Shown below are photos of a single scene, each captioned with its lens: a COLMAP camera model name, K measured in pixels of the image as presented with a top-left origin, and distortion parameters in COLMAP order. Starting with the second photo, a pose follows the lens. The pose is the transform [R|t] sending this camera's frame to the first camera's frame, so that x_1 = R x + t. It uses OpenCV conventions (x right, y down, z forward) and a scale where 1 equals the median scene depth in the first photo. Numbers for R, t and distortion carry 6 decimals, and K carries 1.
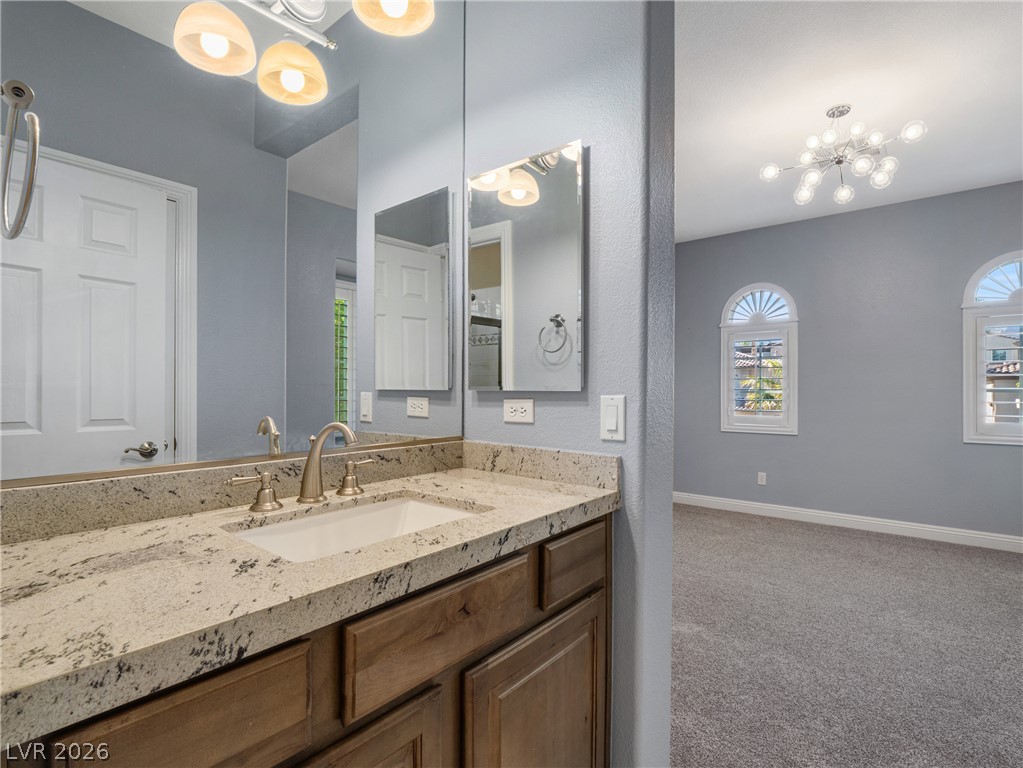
lens RADIAL K [[494.8, 0, 504.3], [0, 494.8, 386.7], [0, 0, 1]] dist [-0.005649, -0.002220]
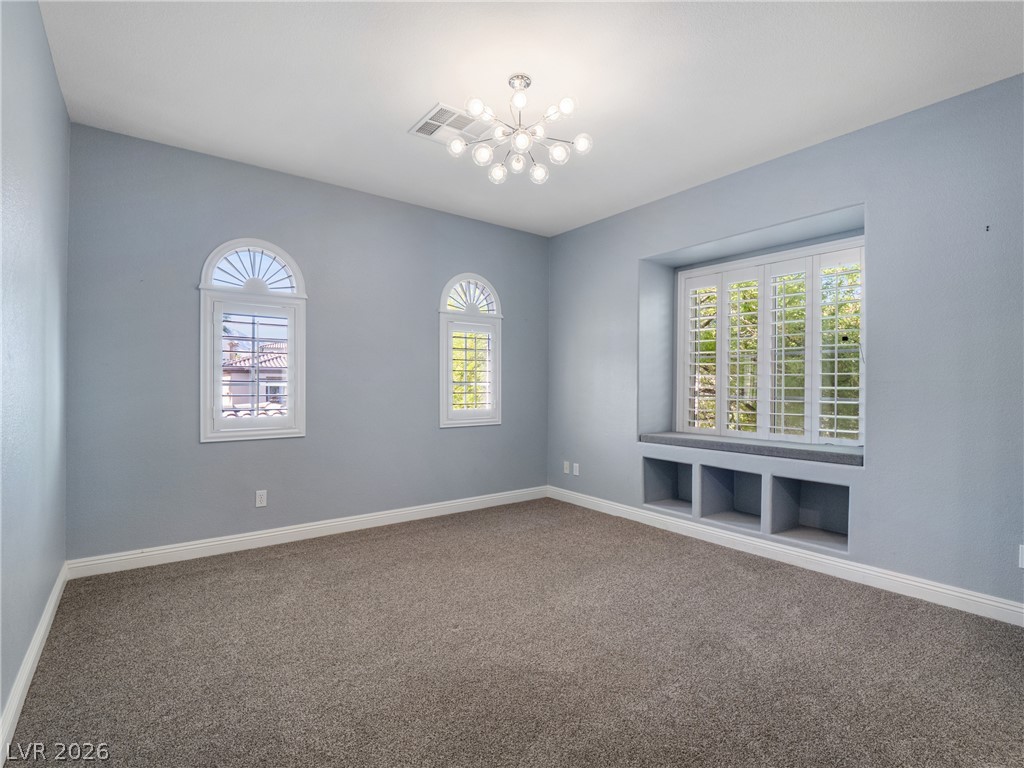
lens RADIAL K [[495.2, 0, 509.5], [0, 495.2, 386.4], [0, 0, 1]] dist [-0.005649, -0.002220]
pose [[0.226476, -0.007876, 0.973985, -0.142651], [-0.010104, 0.999895, 0.010435, 0.001900], [-0.973964, -0.012204, 0.226373, 0.497010]]
